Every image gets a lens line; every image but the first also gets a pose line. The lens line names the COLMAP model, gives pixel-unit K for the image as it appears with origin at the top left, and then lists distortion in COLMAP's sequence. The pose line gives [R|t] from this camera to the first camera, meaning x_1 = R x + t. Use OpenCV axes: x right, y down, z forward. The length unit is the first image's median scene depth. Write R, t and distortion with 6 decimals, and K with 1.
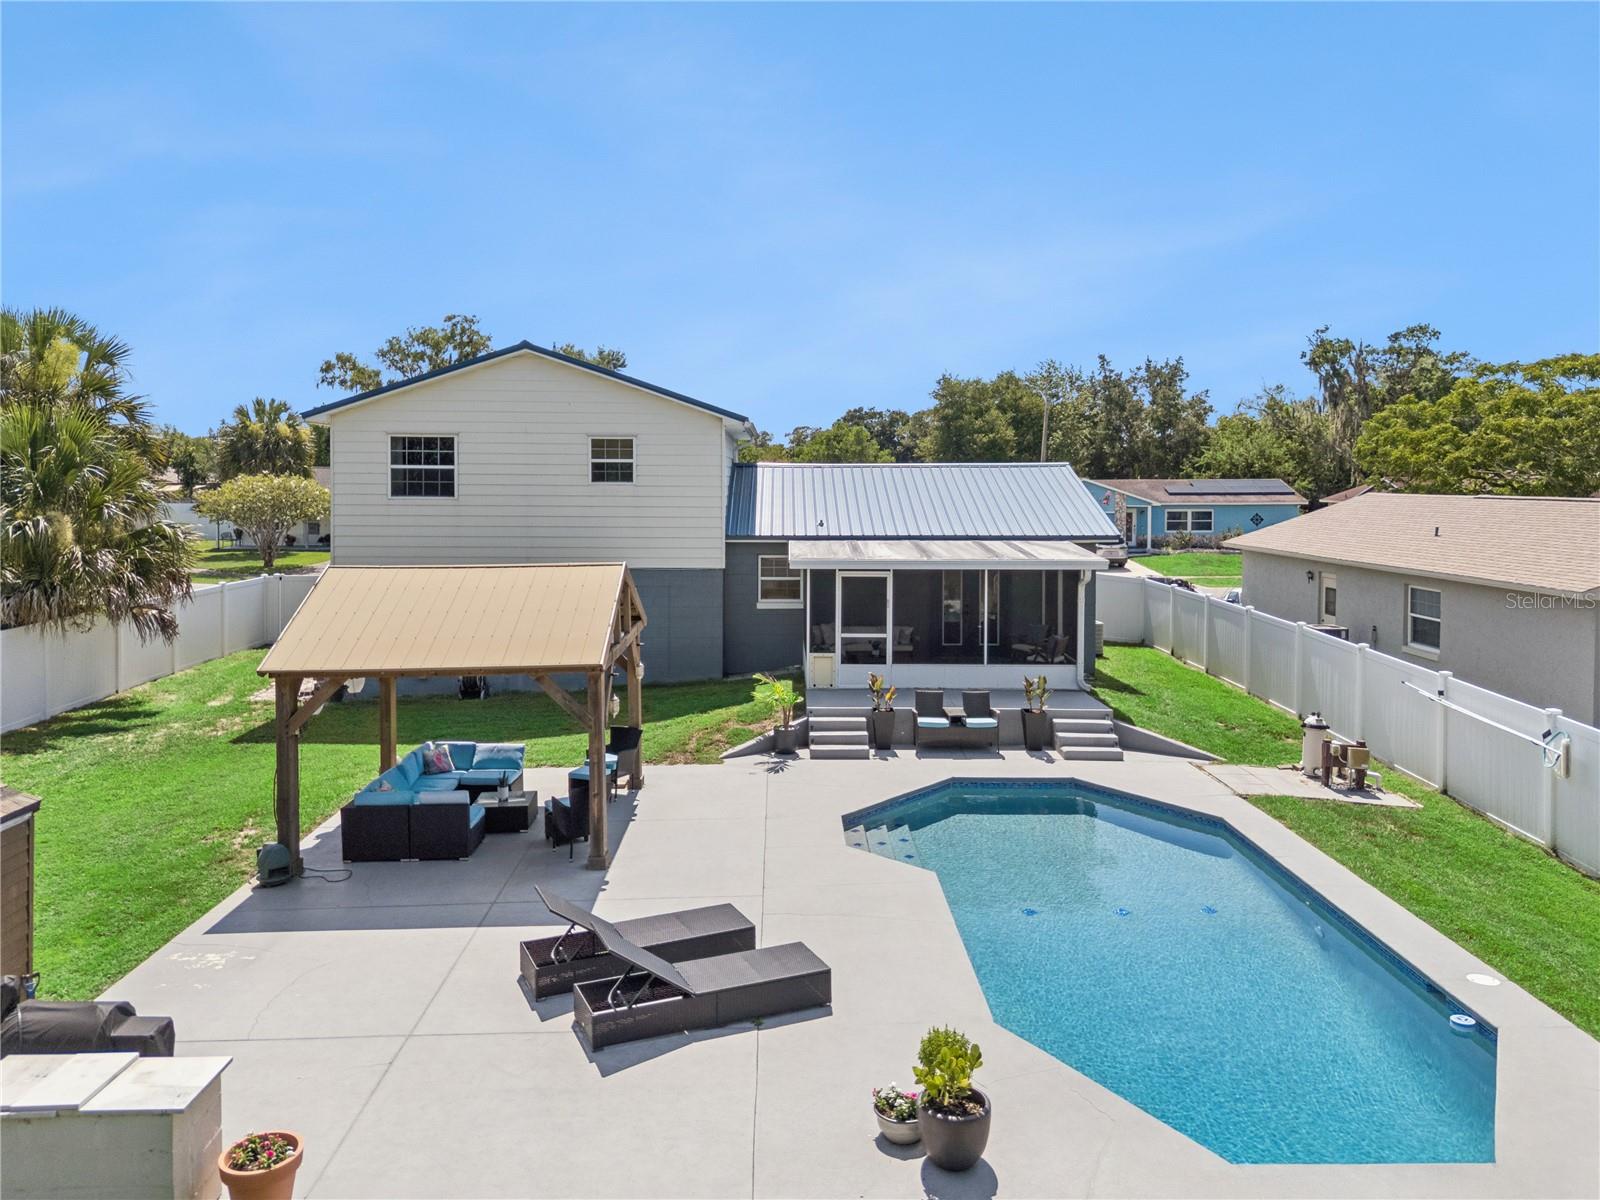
lens RADIAL K [[1202.1, 0, 808.0], [0, 1202.1, 546.3], [0, 0, 1]] dist [0.073739, -0.075379]
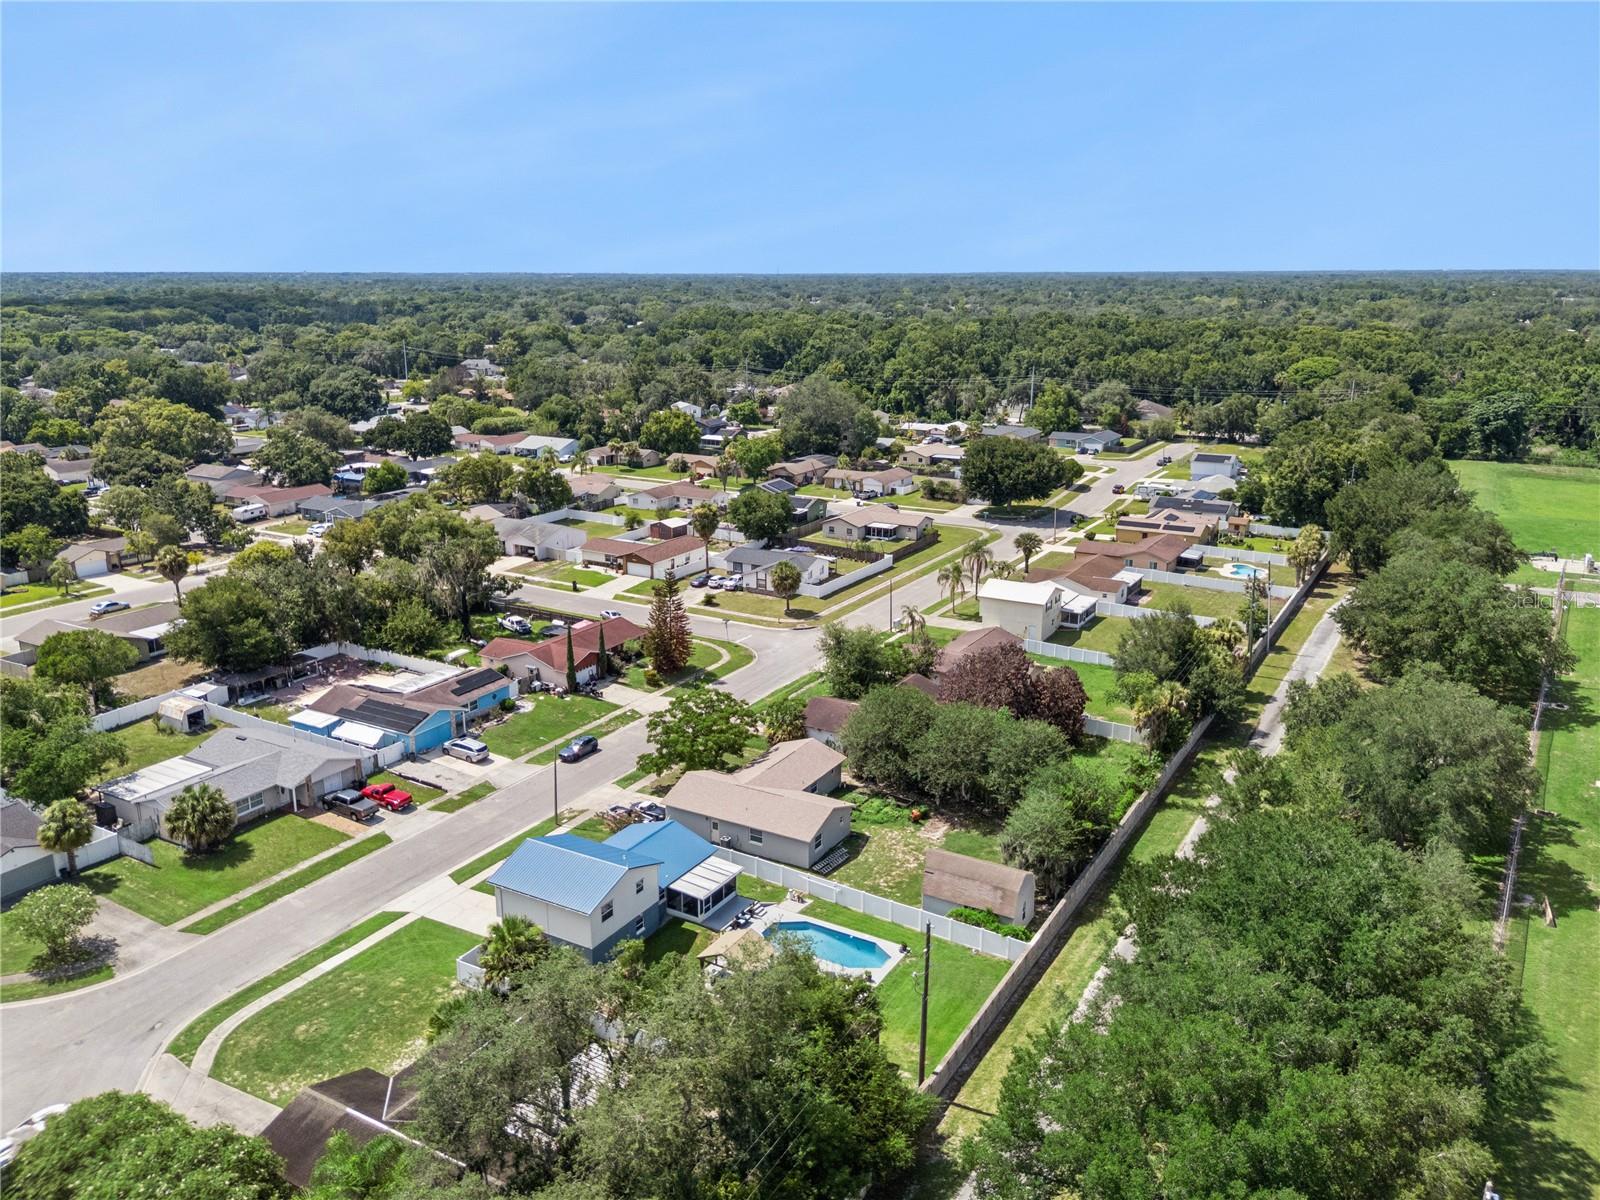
lens RADIAL K [[1200.7, 0, 797.7], [0, 1200.7, 607.1], [0, 0, 1]] dist [0.096339, -0.124926]
pose [[0.529536, -0.231569, 0.816069, -2.716333], [0.049729, 0.968838, 0.242651, -1.767526], [-0.846829, -0.087910, 0.524550, -1.261512]]
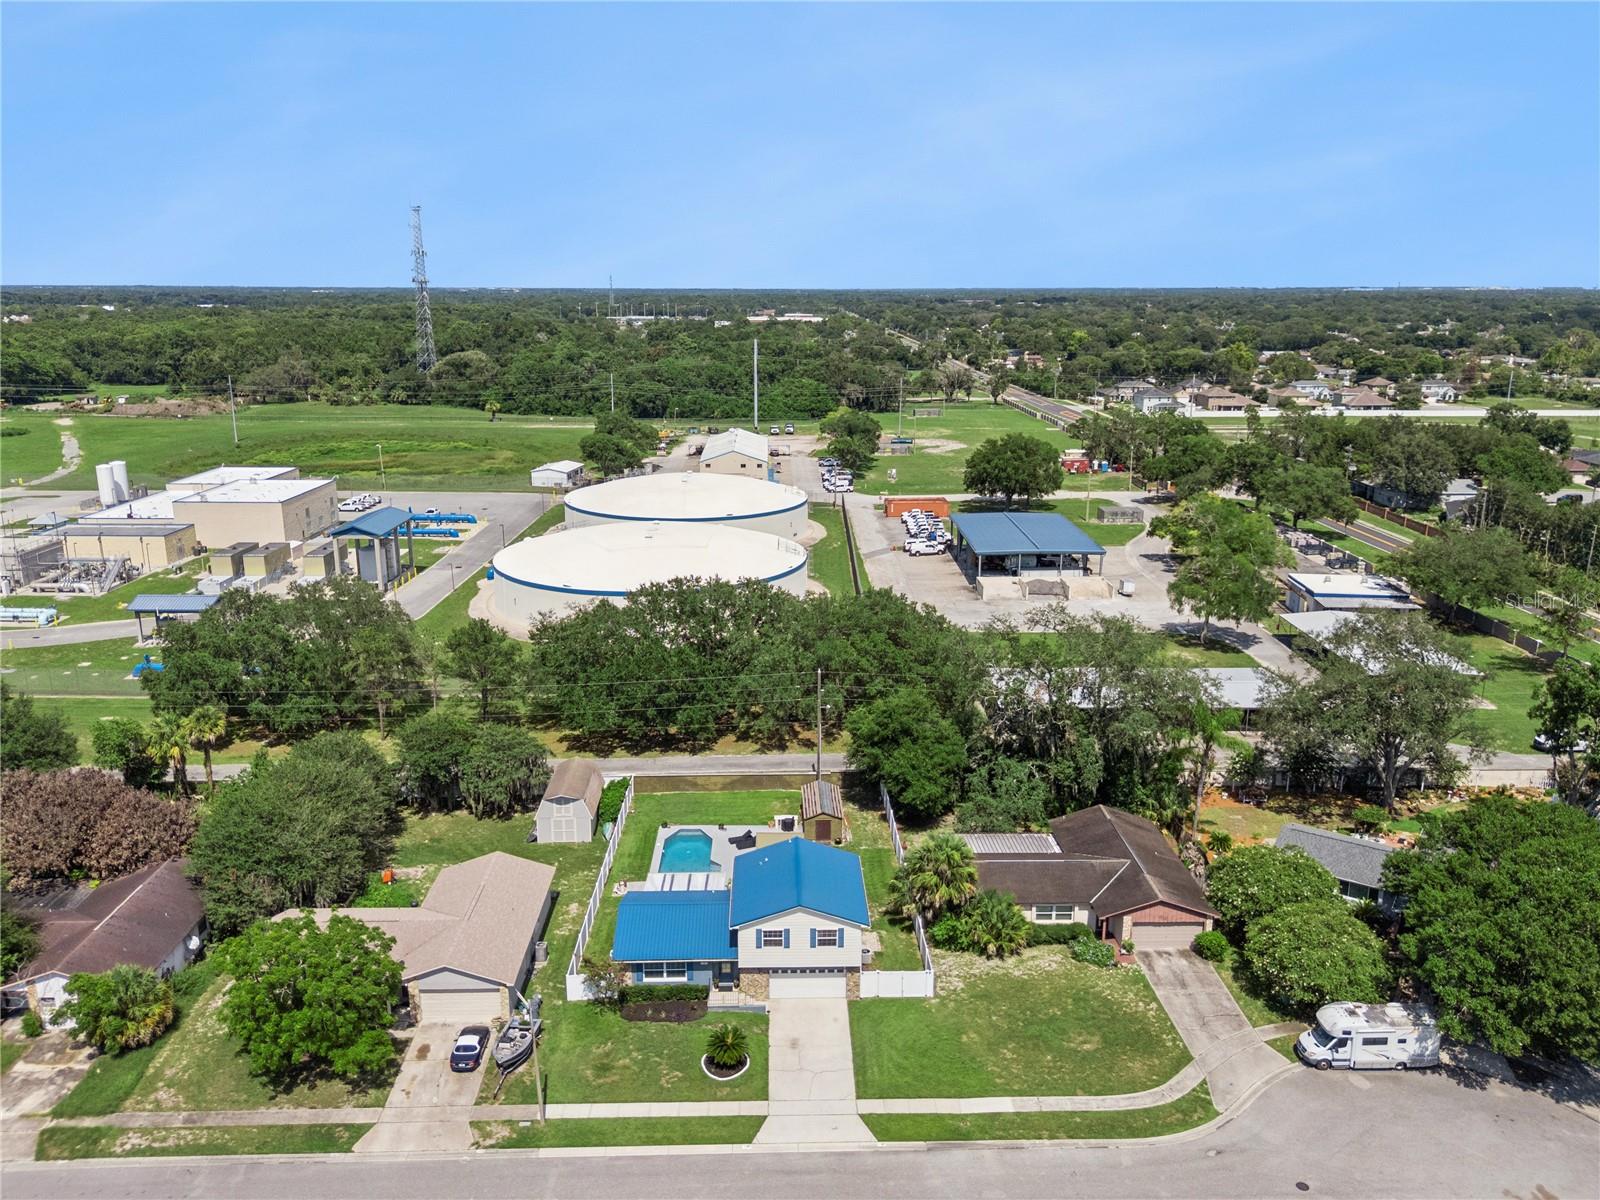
lens RADIAL K [[1201.1, 0, 800.0], [0, 1201.1, 600.0], [0, 0, 1]] dist [0.070604, -0.070637]
pose [[-0.999994, -0.003388, 0.000766, -0.239409], [-0.002991, 0.952094, 0.305791, -1.906865], [-0.001765, 0.305787, -0.952098, 4.126675]]
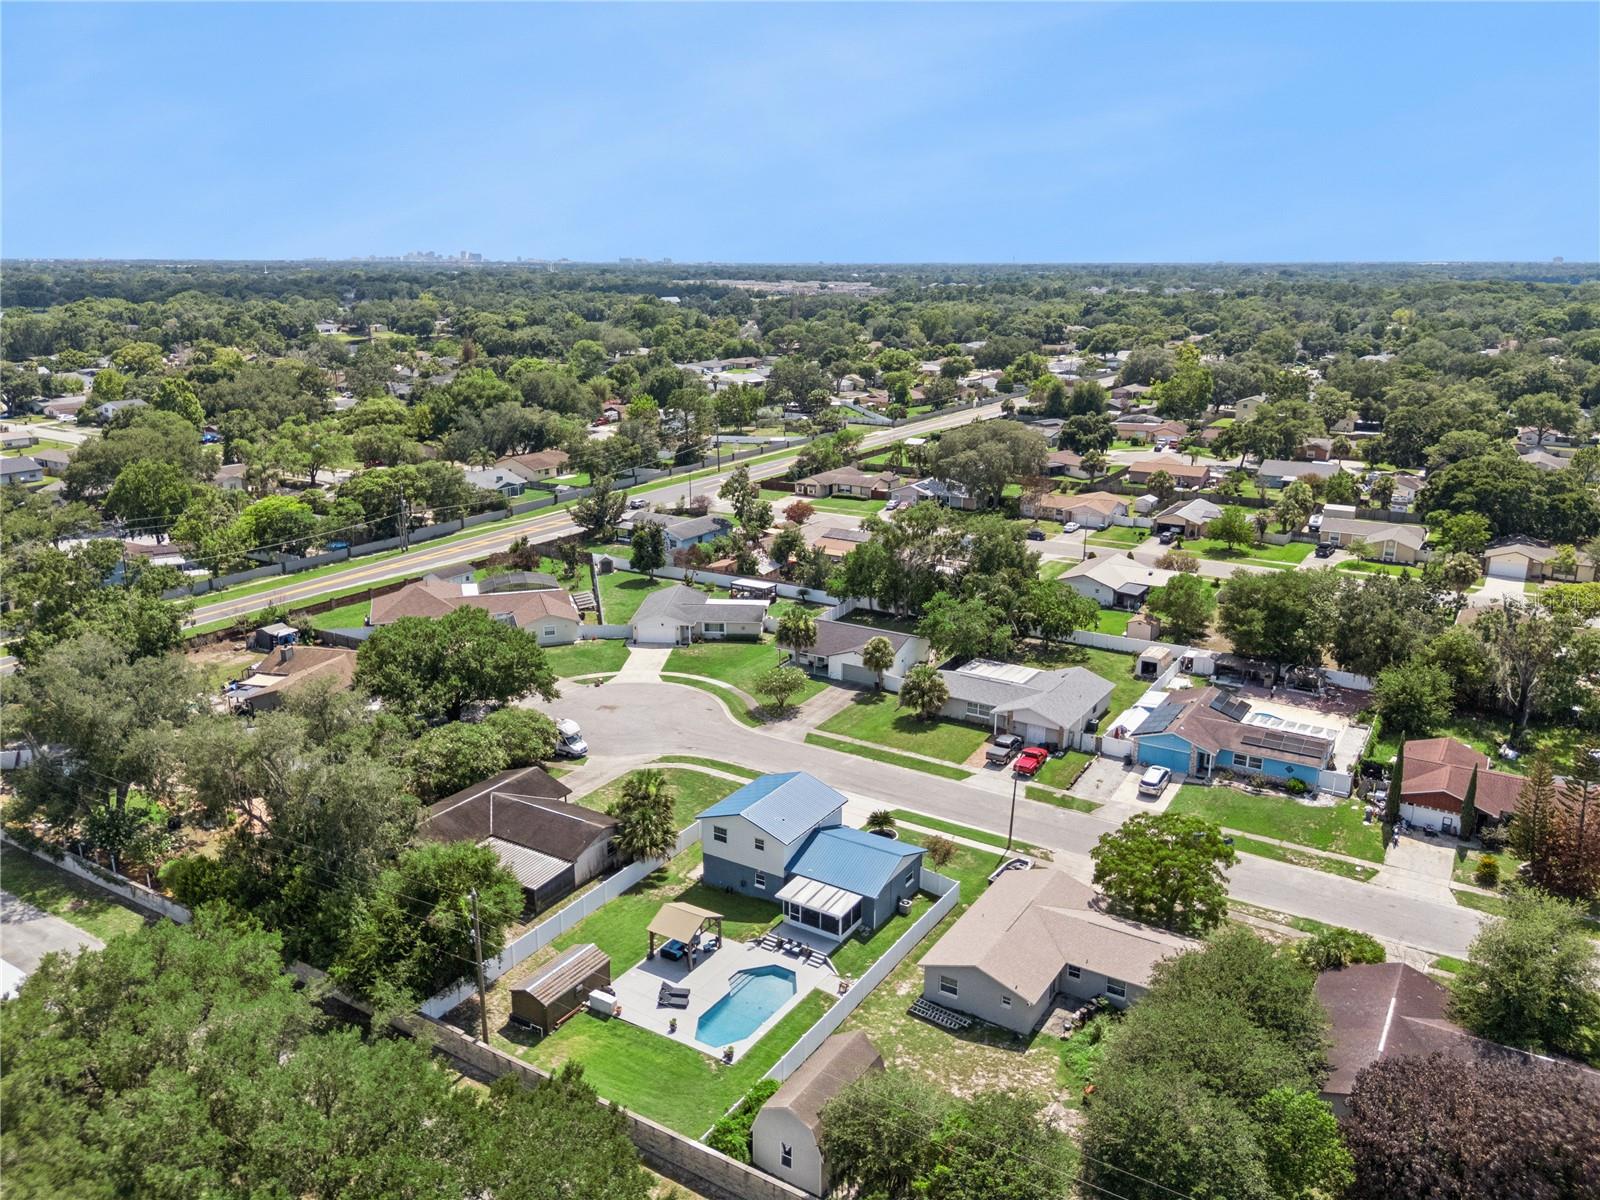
lens RADIAL K [[1200.7, 0, 797.7], [0, 1200.7, 607.1], [0, 0, 1]] dist [0.096339, -0.124926]
pose [[0.832126, 0.152159, -0.533305, 1.894372], [-0.030282, 0.972657, 0.230263, -1.714468], [0.553759, -0.175458, 0.813981, -1.956751]]
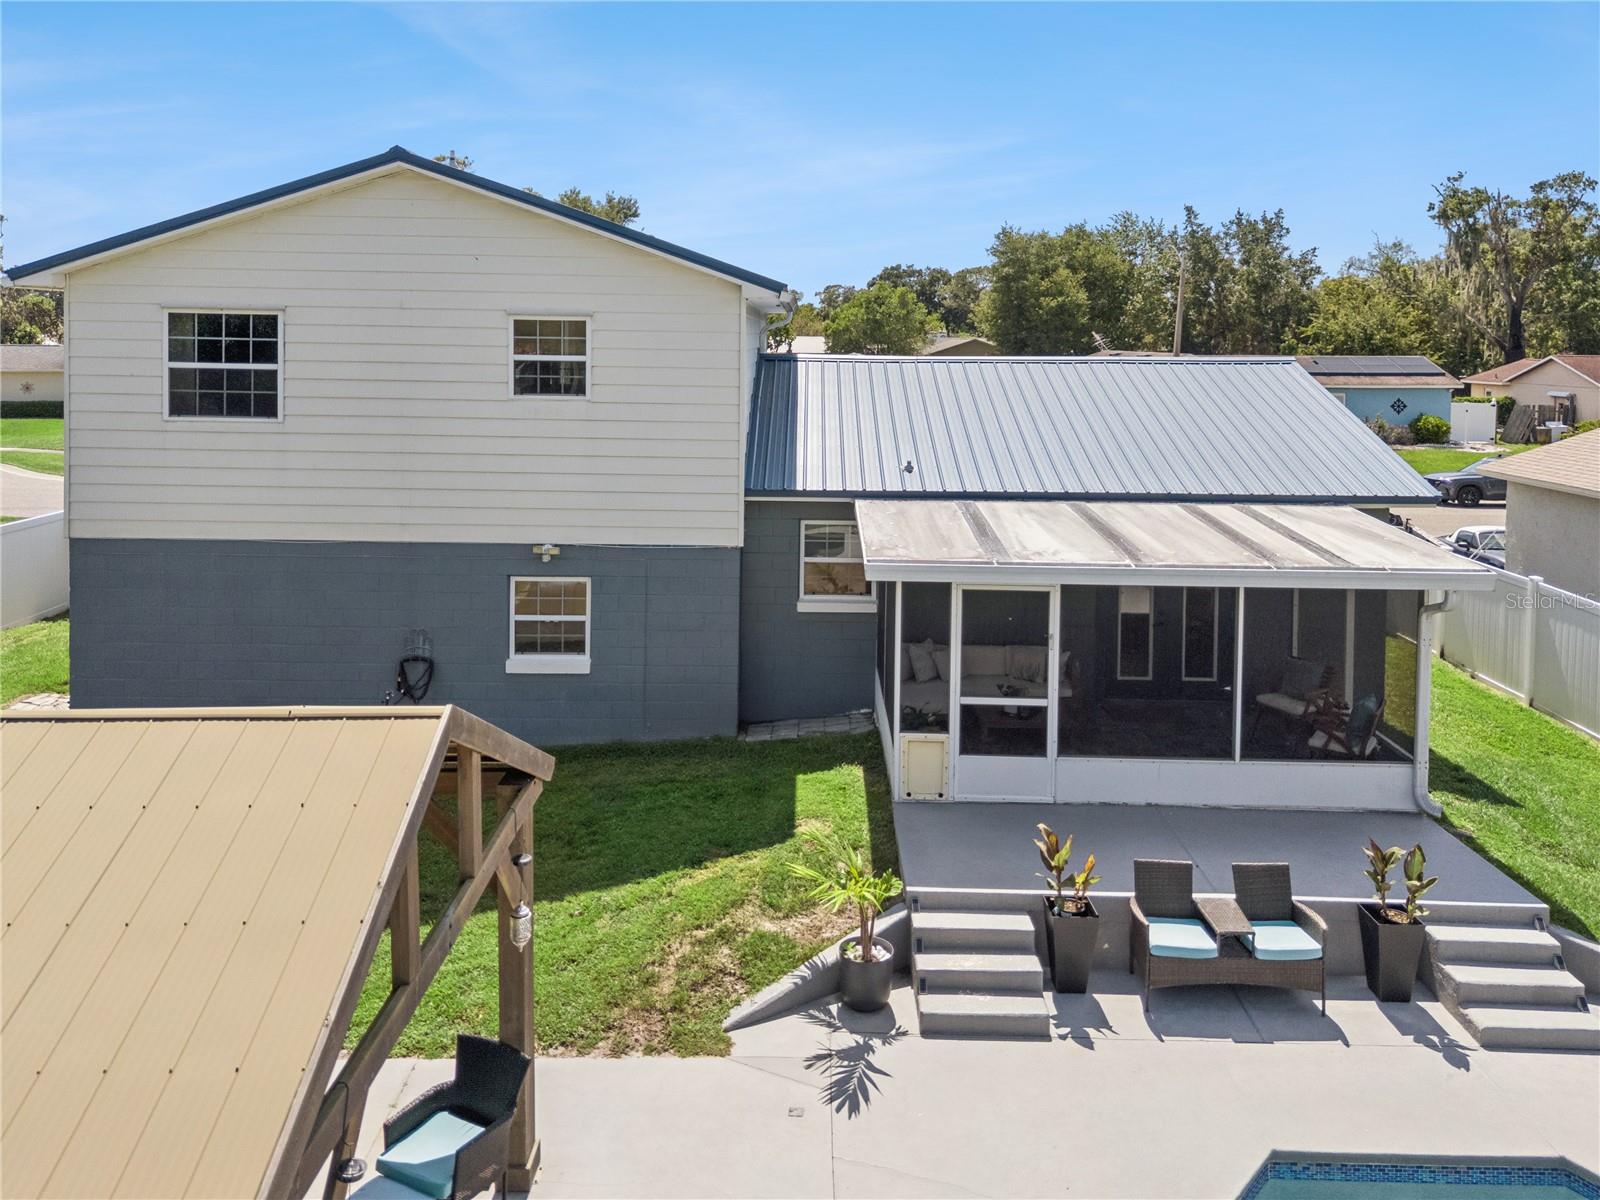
lens RADIAL K [[1255.5, 0, 797.3], [0, 1255.5, 379.9], [0, 0, 1]] dist [0.079767, -0.076116]
pose [[0.999487, 0.010136, -0.030386, -0.025806], [-0.010828, 0.999684, -0.022700, -0.048038], [0.030146, 0.023017, 0.999280, 0.400342]]
